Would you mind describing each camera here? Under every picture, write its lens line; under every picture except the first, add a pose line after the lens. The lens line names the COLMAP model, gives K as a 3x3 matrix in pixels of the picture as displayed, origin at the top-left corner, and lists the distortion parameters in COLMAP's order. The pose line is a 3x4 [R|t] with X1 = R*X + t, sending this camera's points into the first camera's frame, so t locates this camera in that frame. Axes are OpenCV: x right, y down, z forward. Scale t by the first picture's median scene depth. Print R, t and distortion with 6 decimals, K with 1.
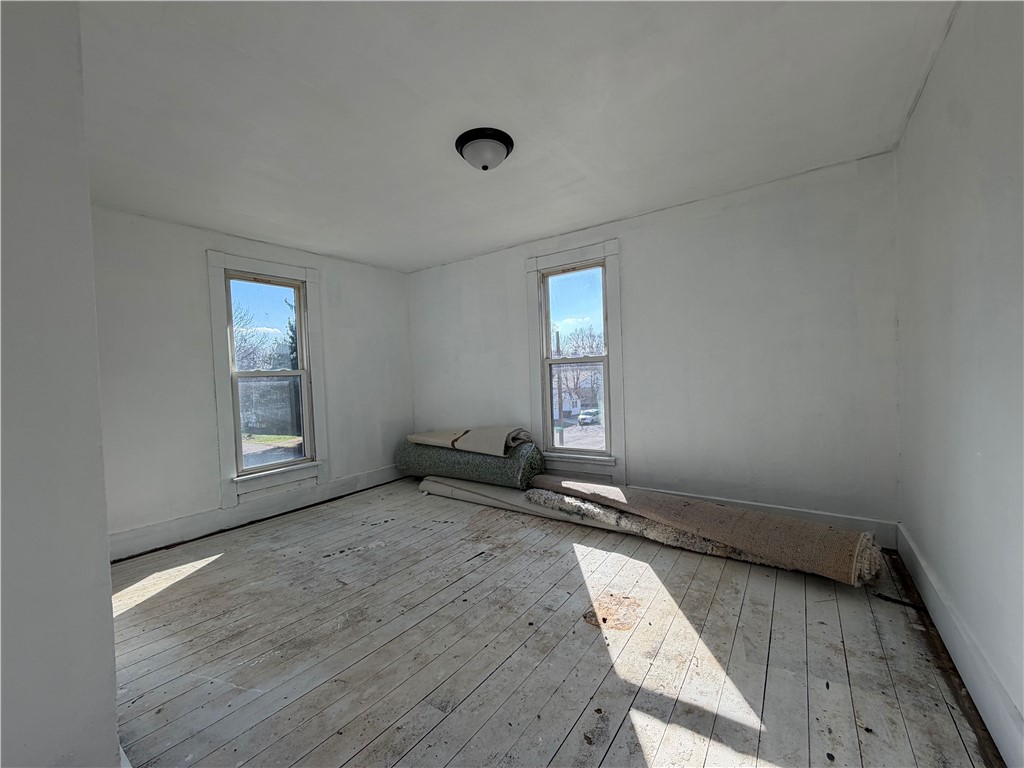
lens RADIAL K [[410.3, 0, 508.4], [0, 410.3, 384.2], [0, 0, 1]] dist [-0.001317, 0.000562]
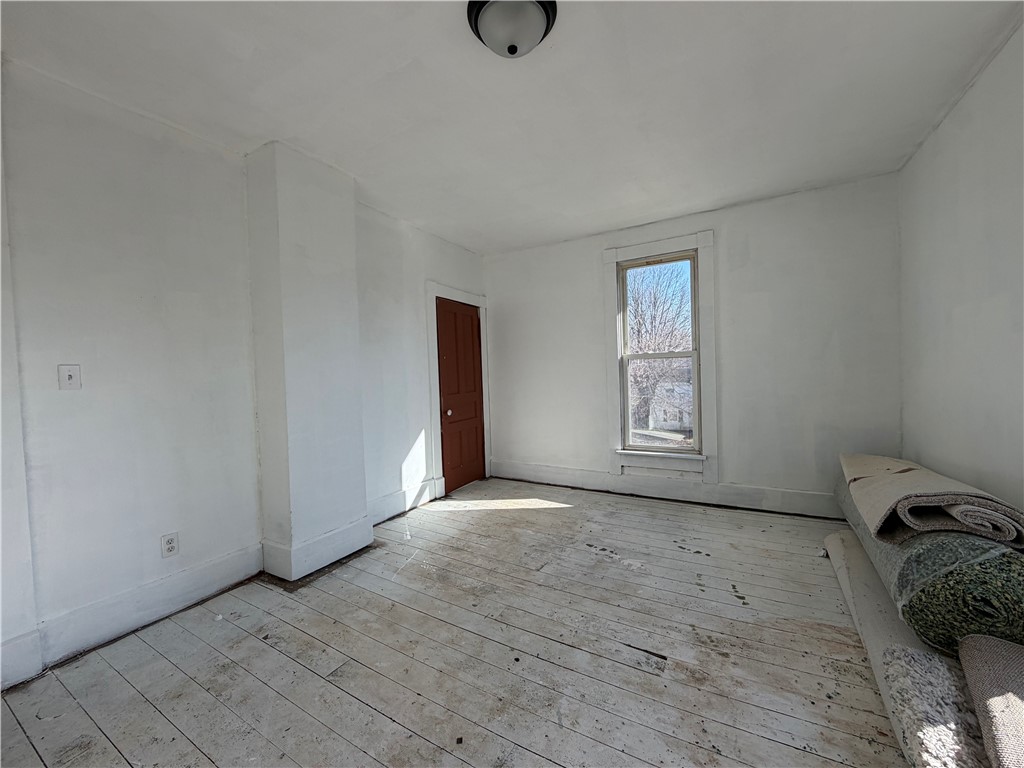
lens RADIAL K [[410.3, 0, 511.0], [0, 410.3, 382.6], [0, 0, 1]] dist [-0.001317, 0.000562]
pose [[0.093322, 0.060256, -0.993811, 0.453433], [0.001976, 0.998154, 0.060705, -0.025771], [0.995634, -0.007629, 0.093031, 0.671090]]
